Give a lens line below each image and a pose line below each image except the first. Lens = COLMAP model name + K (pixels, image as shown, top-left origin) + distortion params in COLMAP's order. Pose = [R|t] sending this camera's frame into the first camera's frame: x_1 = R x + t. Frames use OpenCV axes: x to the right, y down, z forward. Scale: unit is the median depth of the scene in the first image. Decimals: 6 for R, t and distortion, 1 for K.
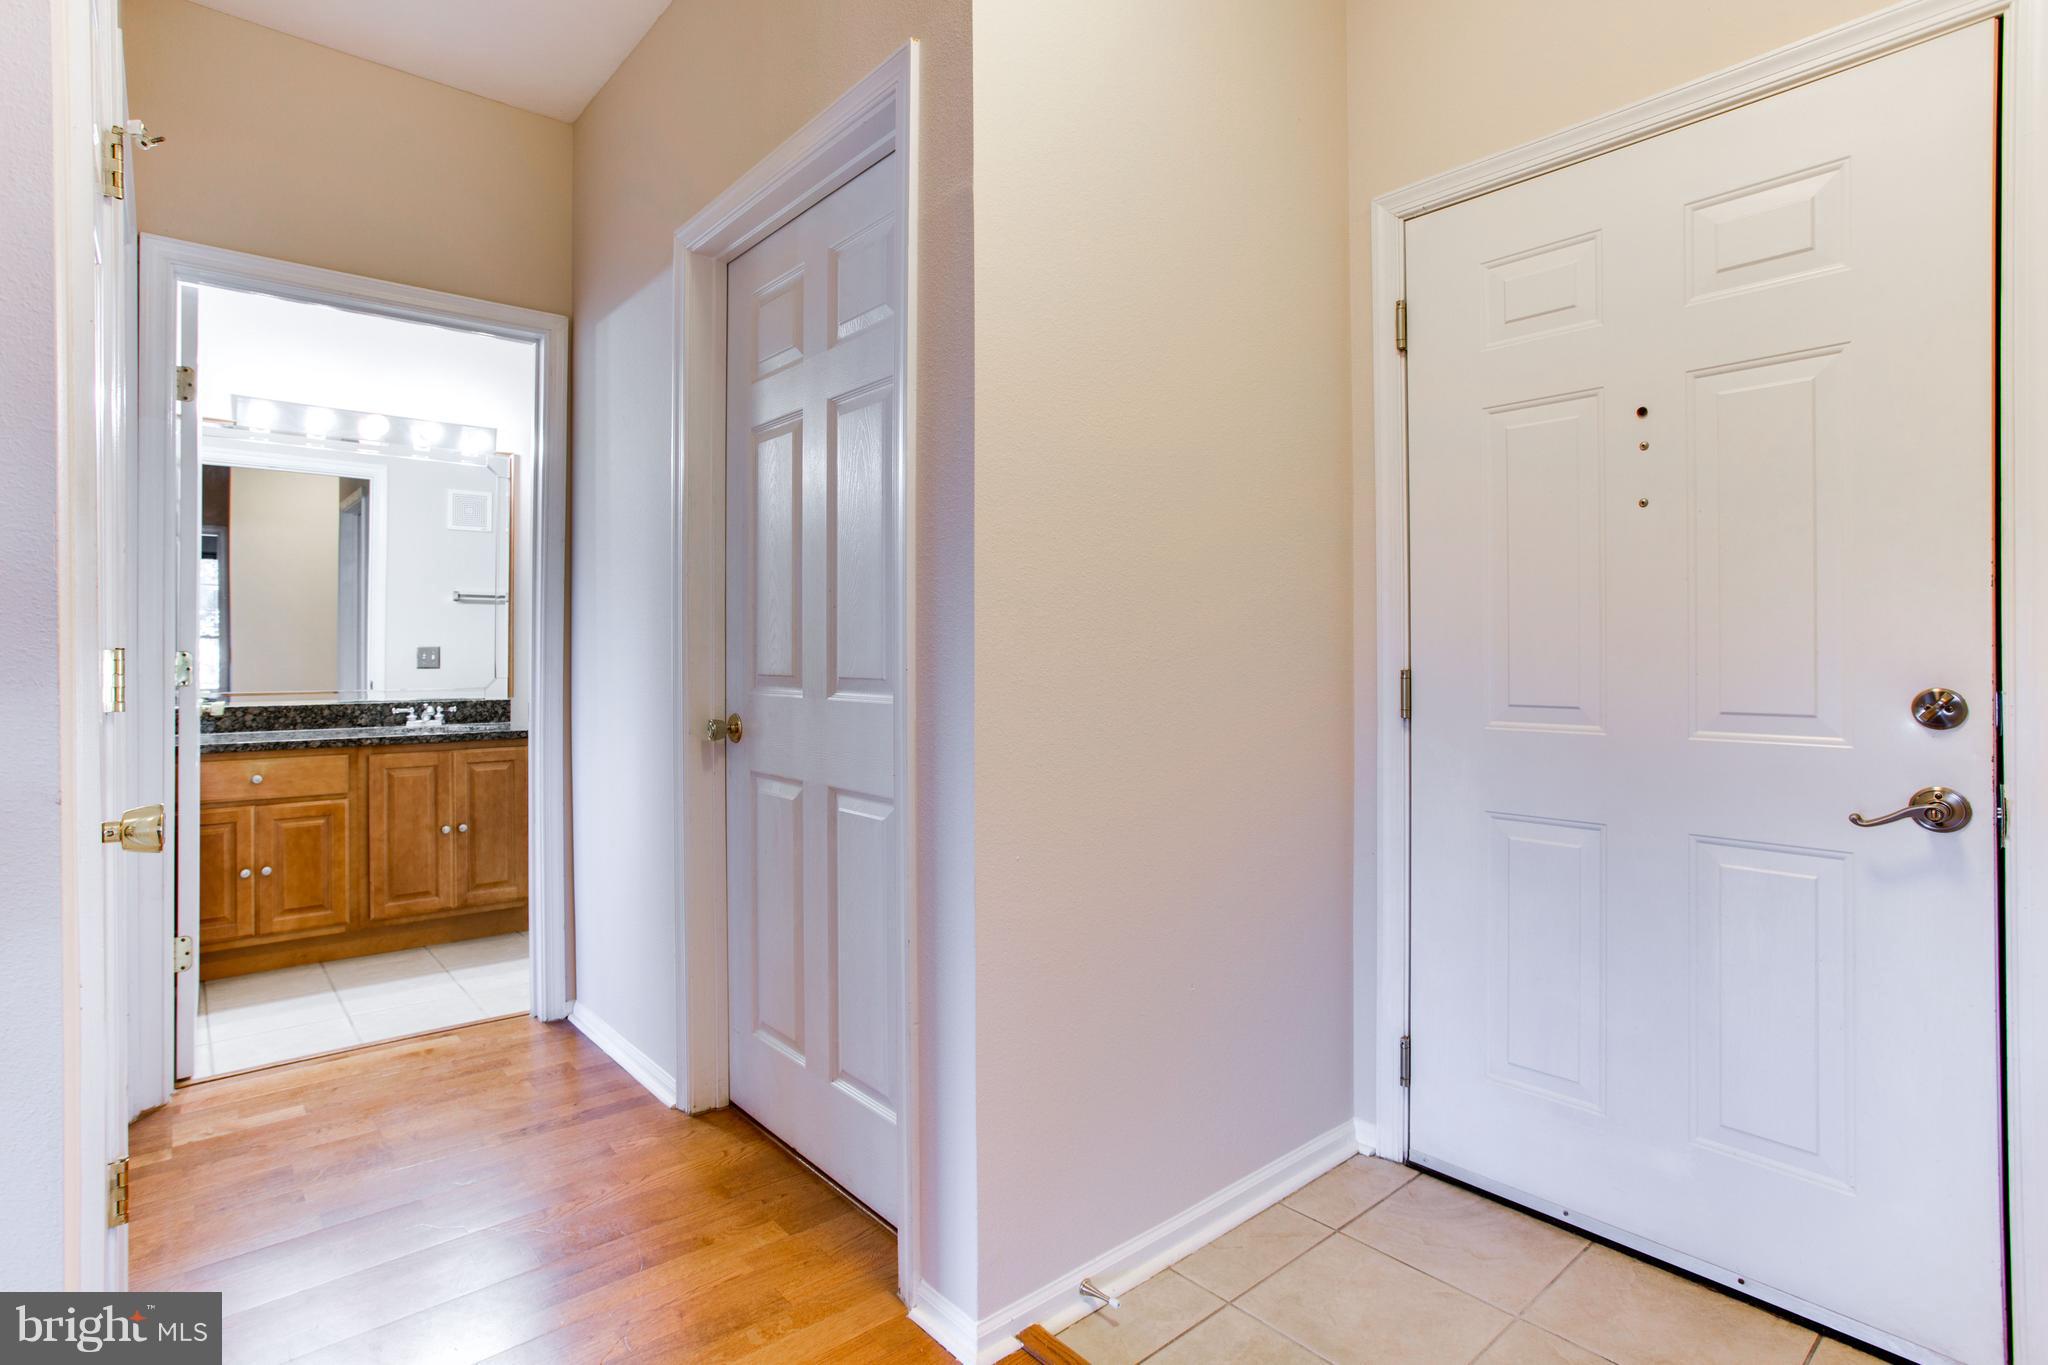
lens RADIAL K [[1014.1, 0, 1004.3], [0, 1014.1, 650.1], [0, 0, 1]] dist [-0.026473, 0.018067]
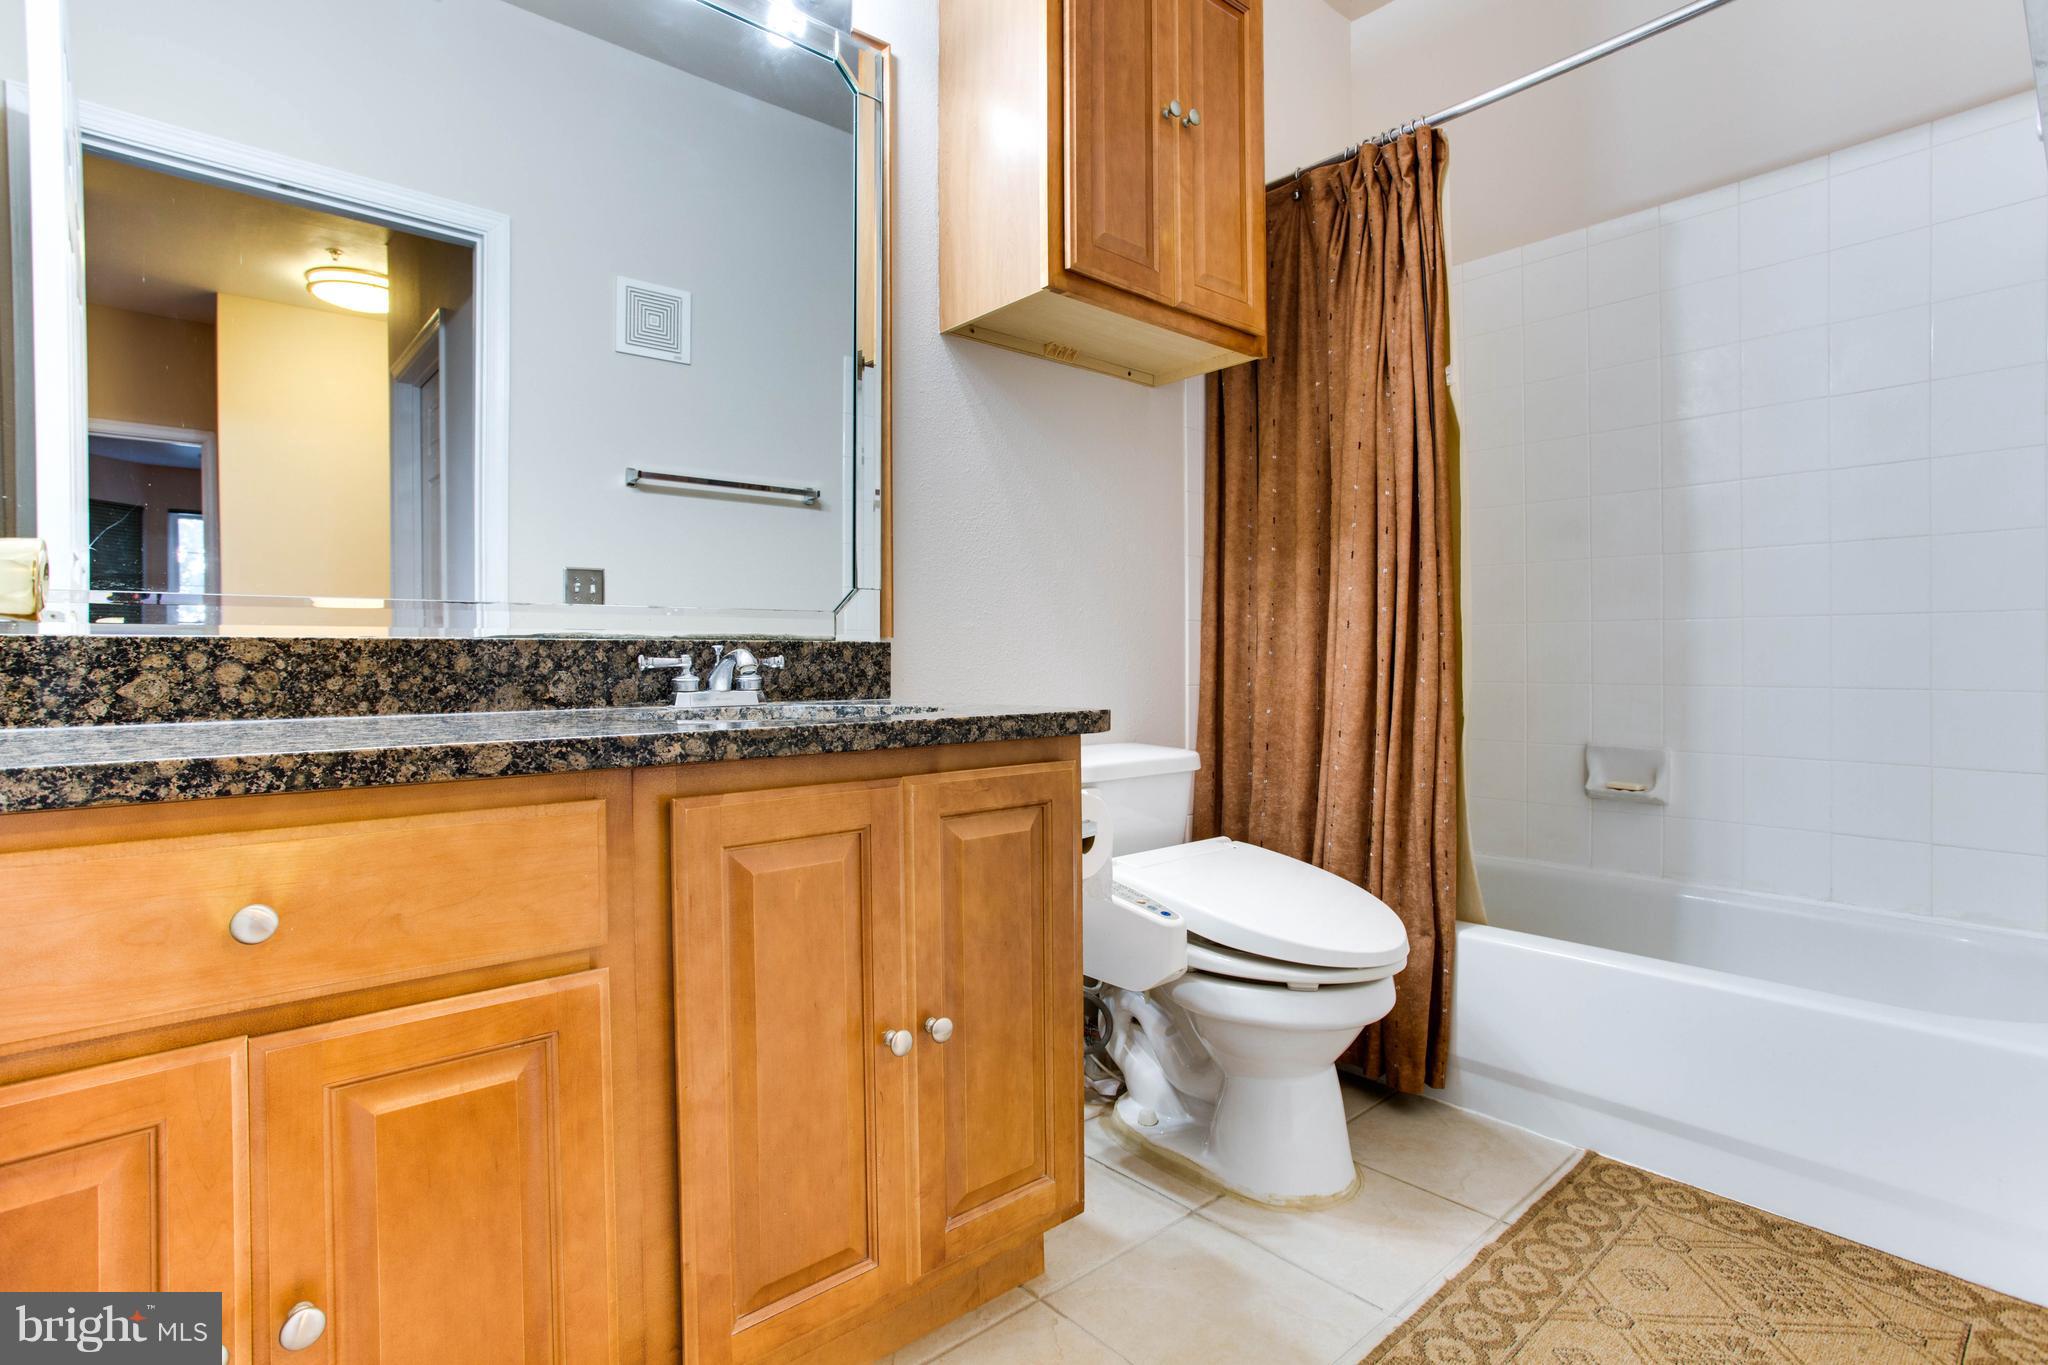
lens RADIAL K [[1014.1, 0, 1028.4], [0, 1014.1, 667.6], [0, 0, 1]] dist [-0.026473, 0.018067]
pose [[0.999933, -0.004791, 0.010516, -0.508499], [0.004633, 0.999877, 0.015009, 0.061648], [-0.010586, -0.014959, 0.999832, 0.687579]]
